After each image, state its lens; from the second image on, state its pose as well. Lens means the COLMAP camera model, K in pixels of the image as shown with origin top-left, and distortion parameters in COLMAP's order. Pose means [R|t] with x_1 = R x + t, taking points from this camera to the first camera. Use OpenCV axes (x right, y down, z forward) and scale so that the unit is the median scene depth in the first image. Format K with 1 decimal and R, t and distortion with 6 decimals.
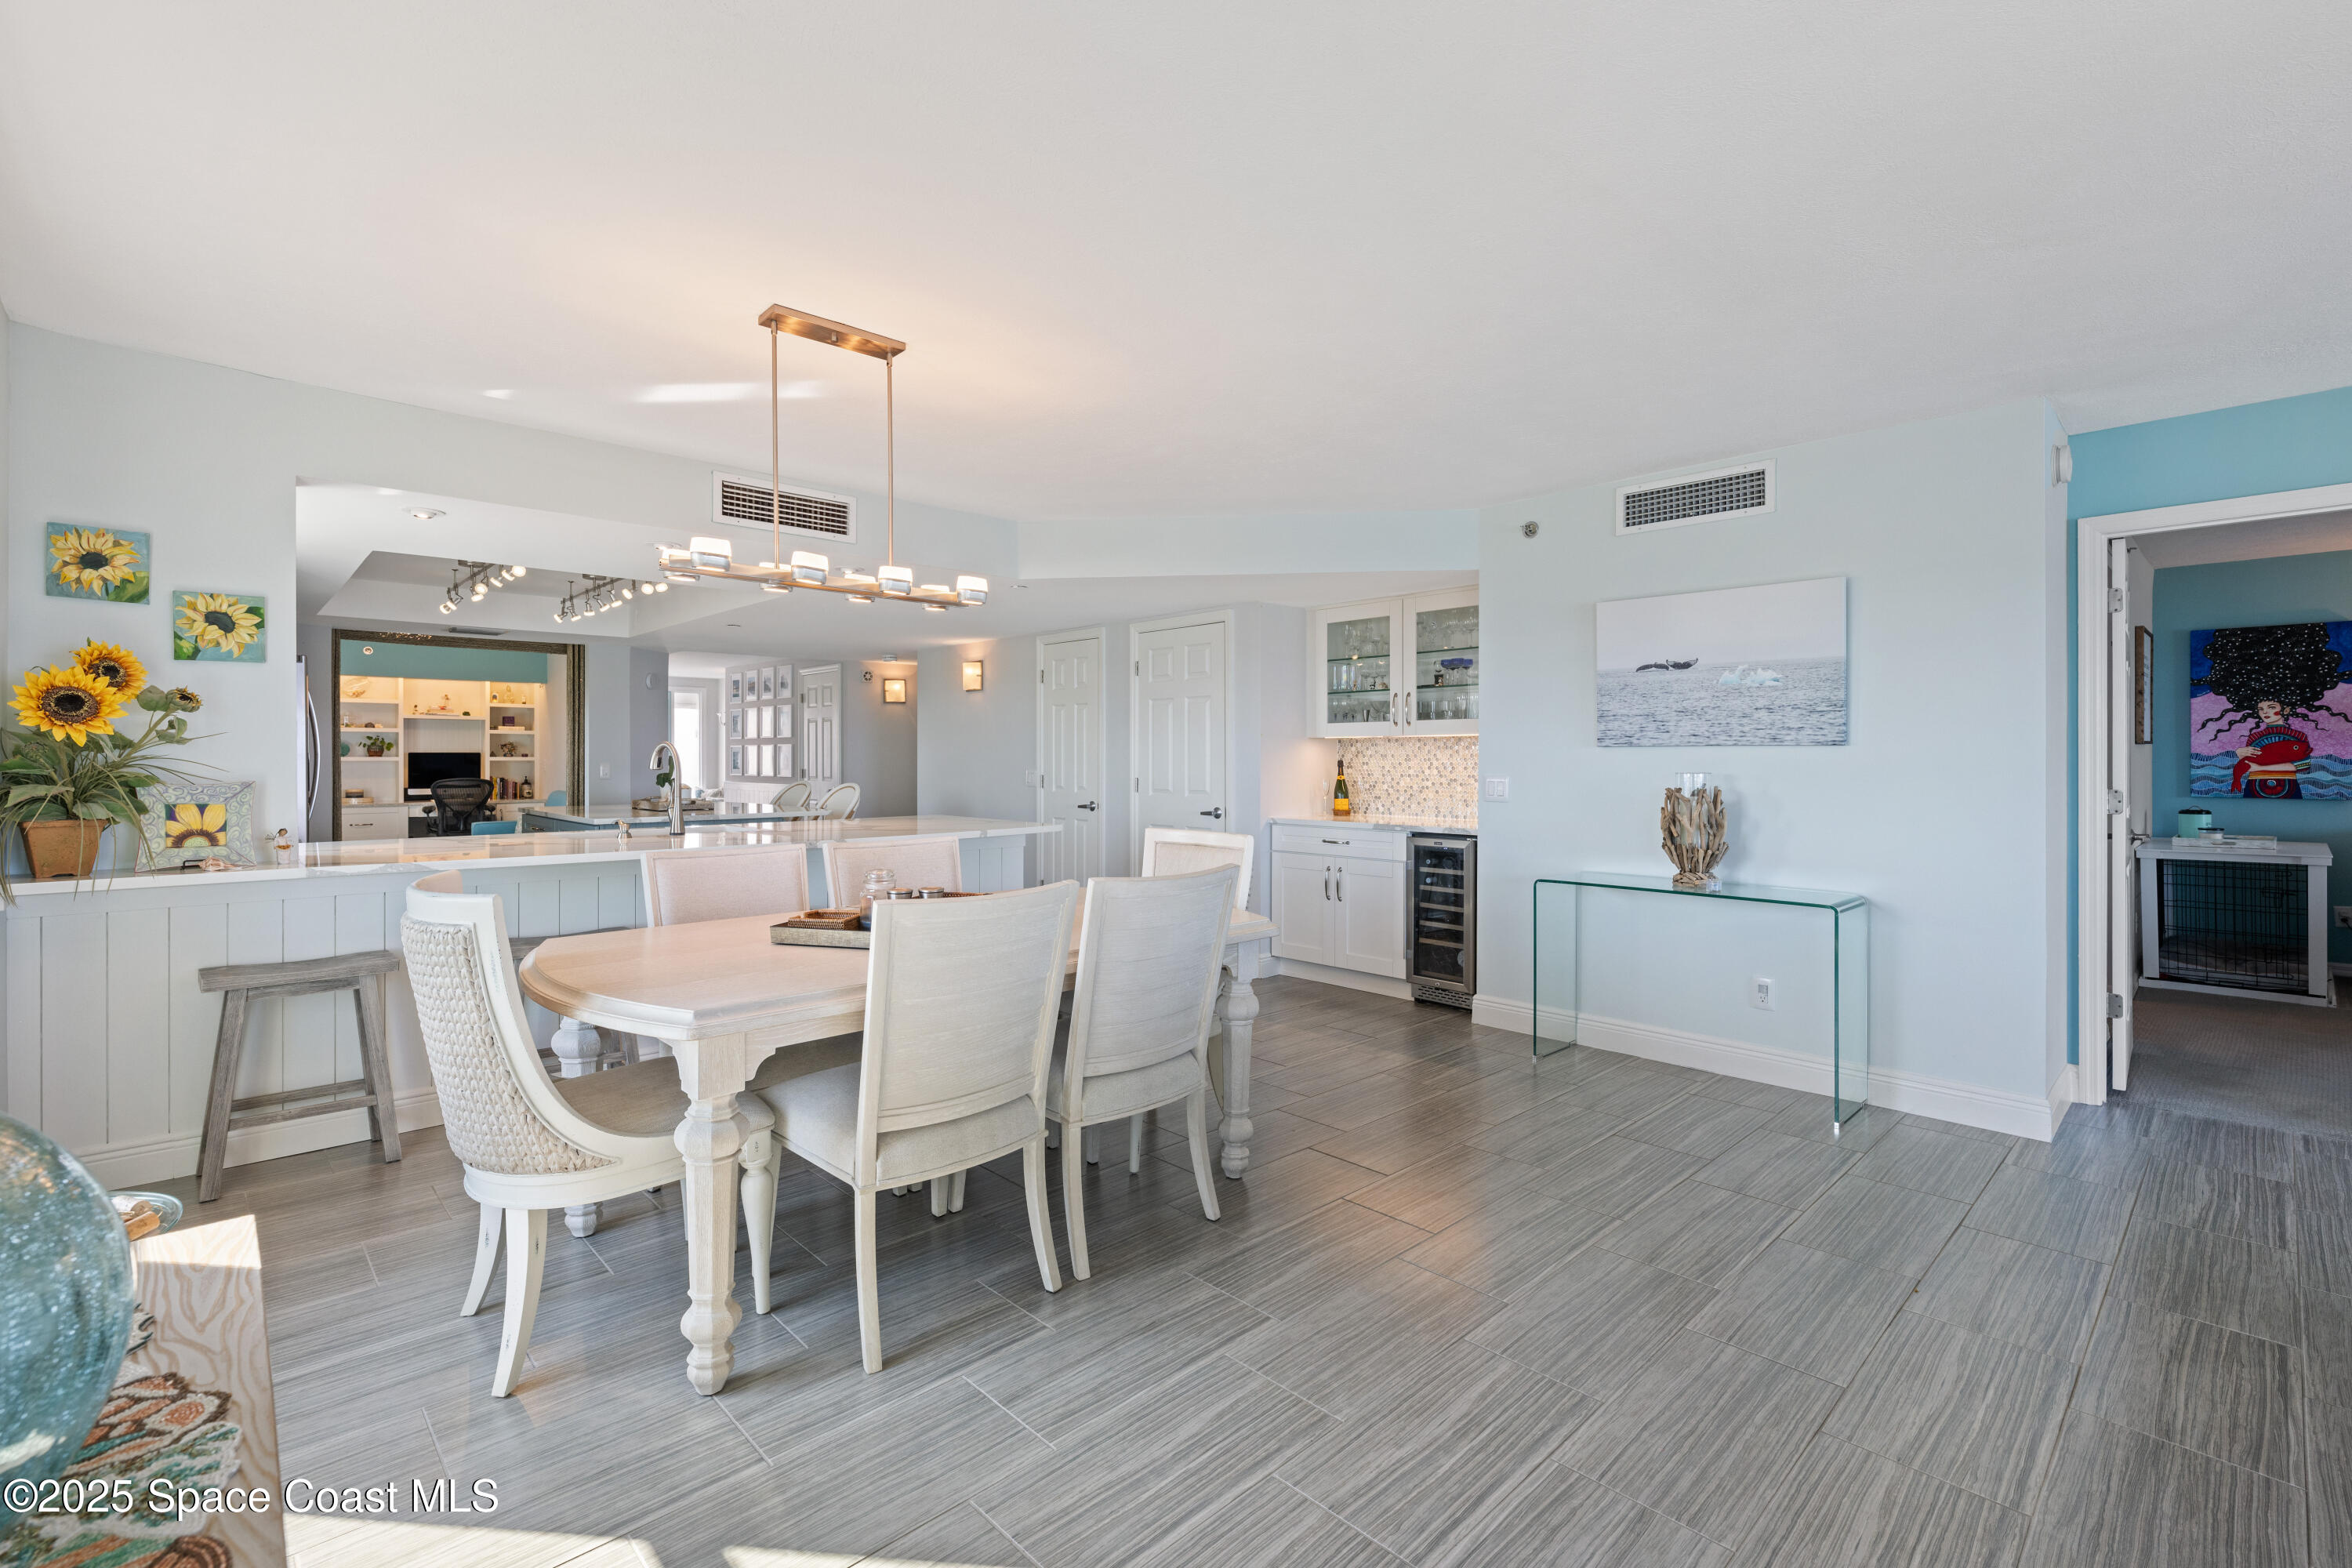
lens RADIAL K [[1042.2, 0, 1188.8], [0, 1042.2, 764.6], [0, 0, 1]] dist [-0.002705, 0.000092]
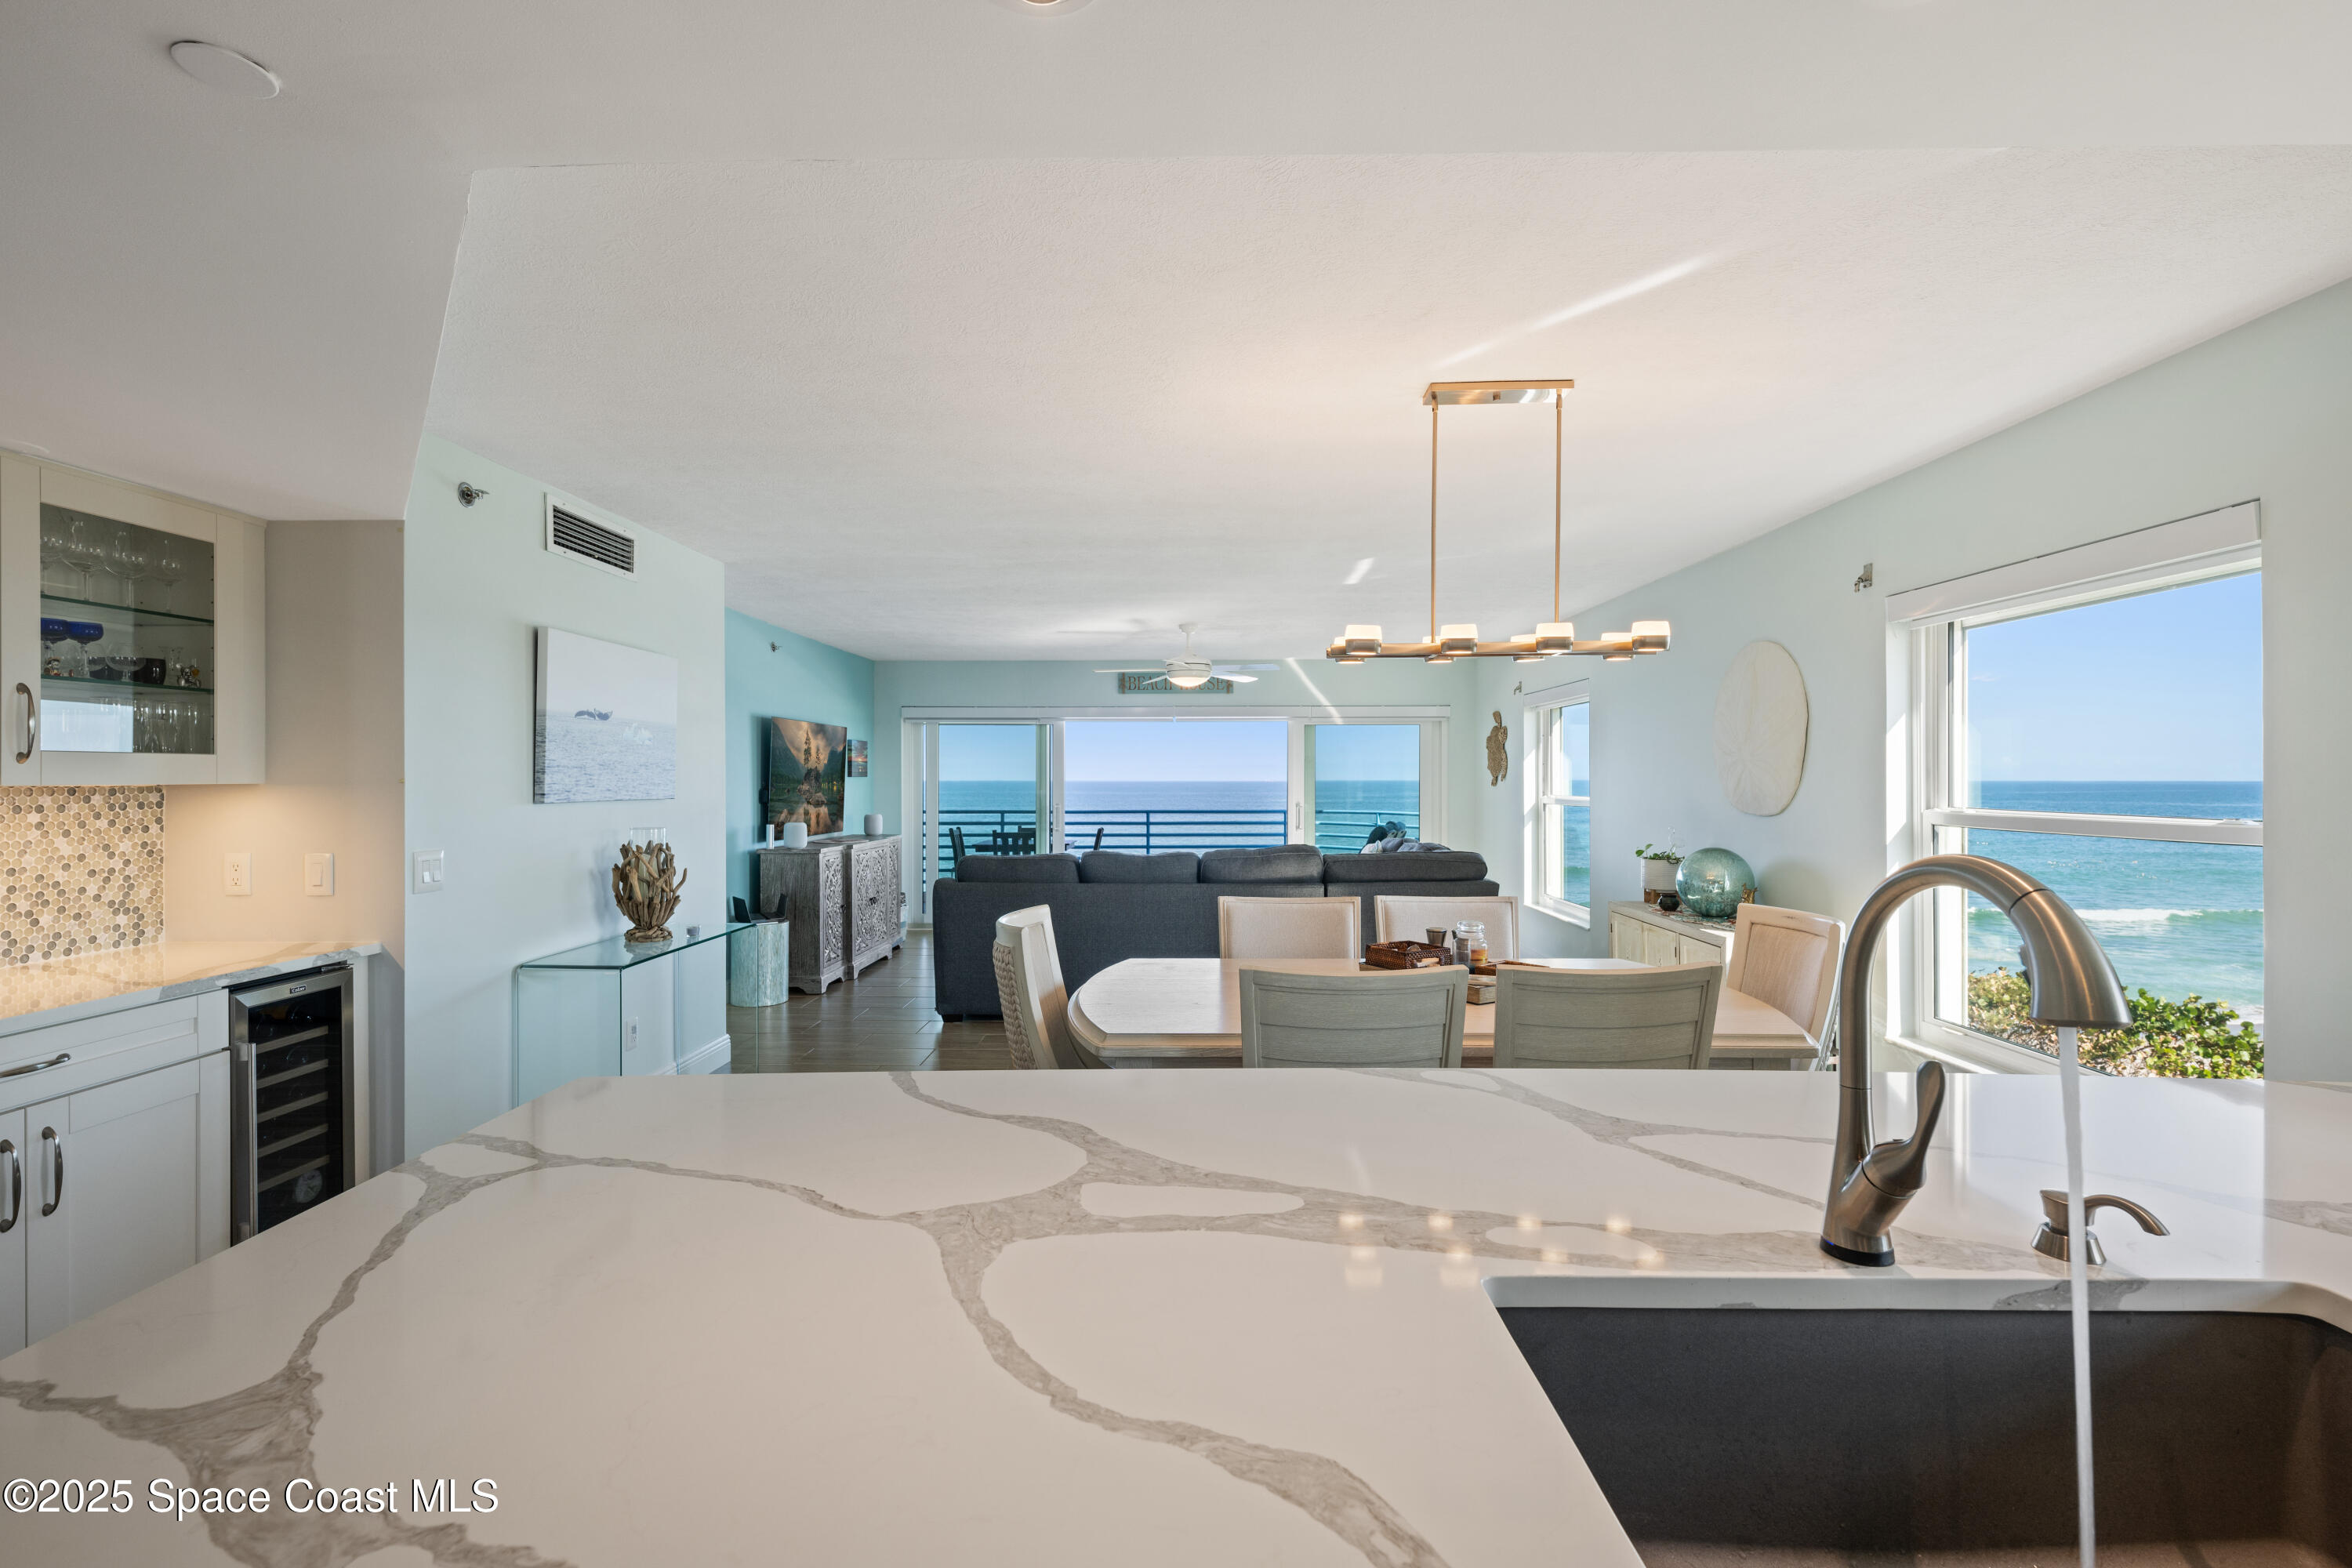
lens RADIAL K [[1042.2, 0, 1166.8], [0, 1042.2, 778.7], [0, 0, 1]] dist [-0.002705, 0.000092]
pose [[-0.706798, 0.000308, 0.707415, -0.330995], [0.006204, 0.999964, 0.005764, -0.024053], [-0.707388, 0.008463, -0.706775, 0.777353]]
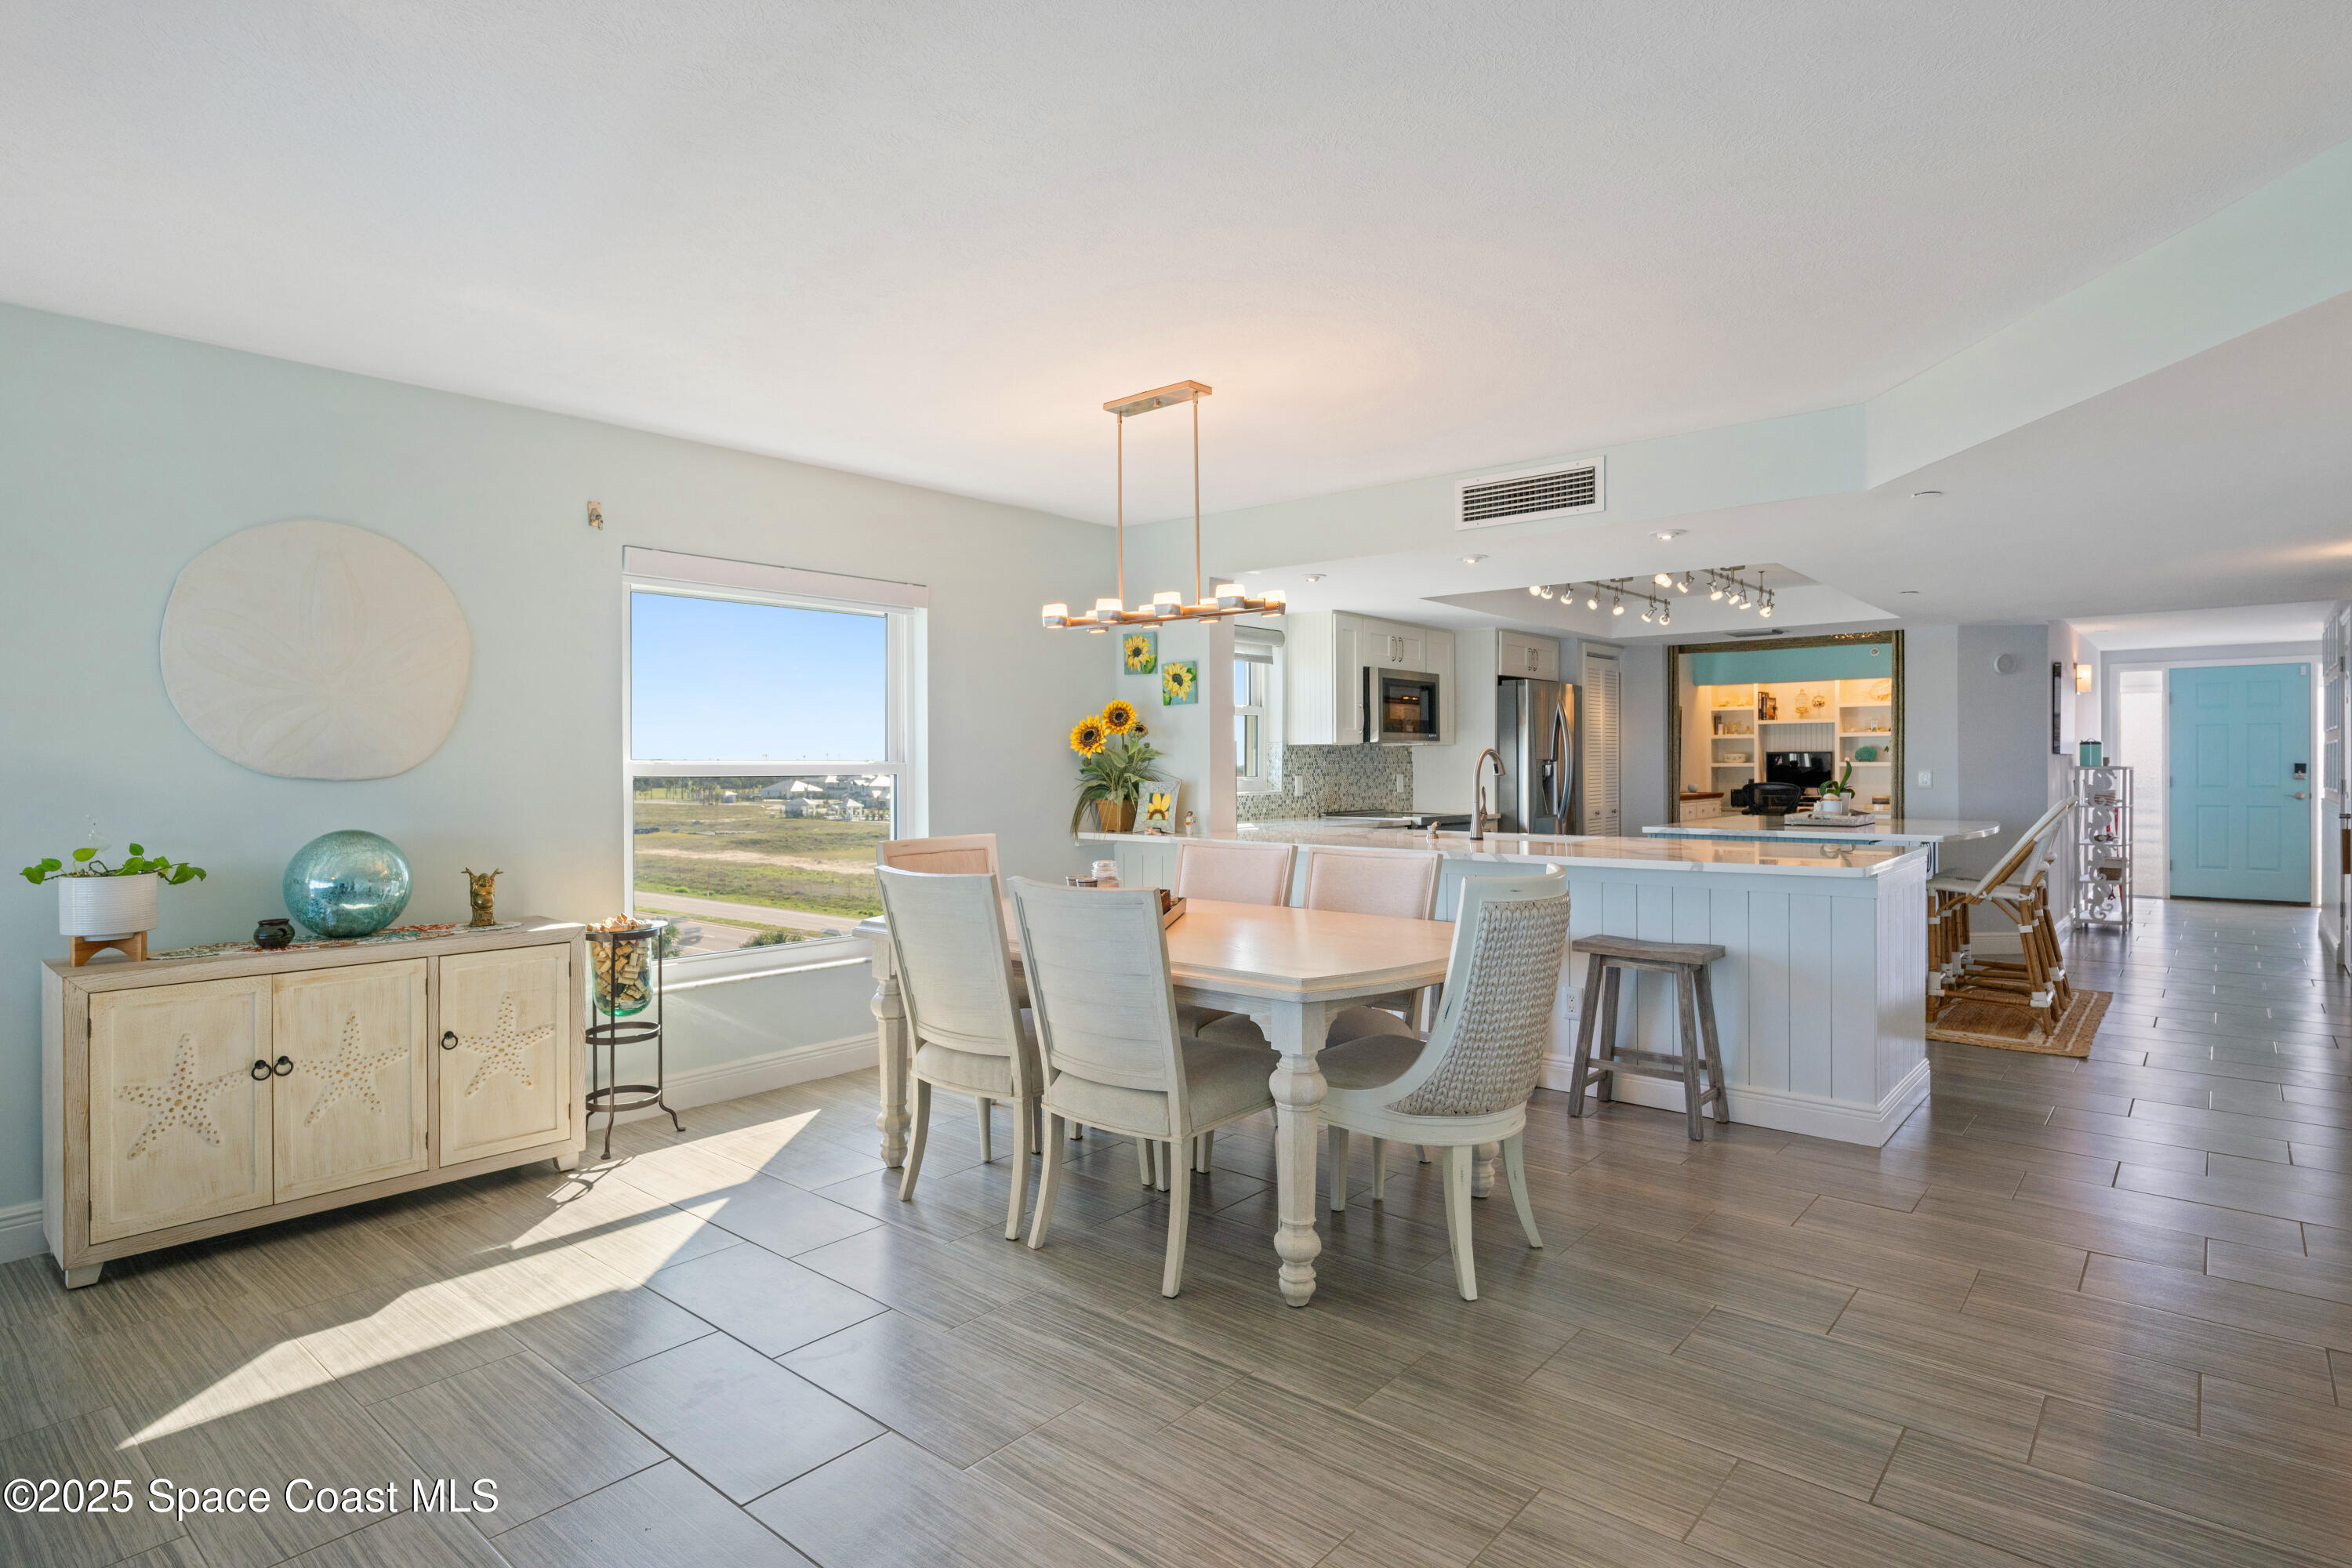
lens RADIAL K [[1205.4, 0, 1162.0], [0, 1205.4, 782.3], [0, 0, 1]] dist [-0.001585, 0.000653]
pose [[0.094374, 0.012851, -0.995454, 0.404065], [-0.002511, 0.999917, 0.012671, -0.001573], [0.995534, 0.001304, 0.094398, 0.356641]]
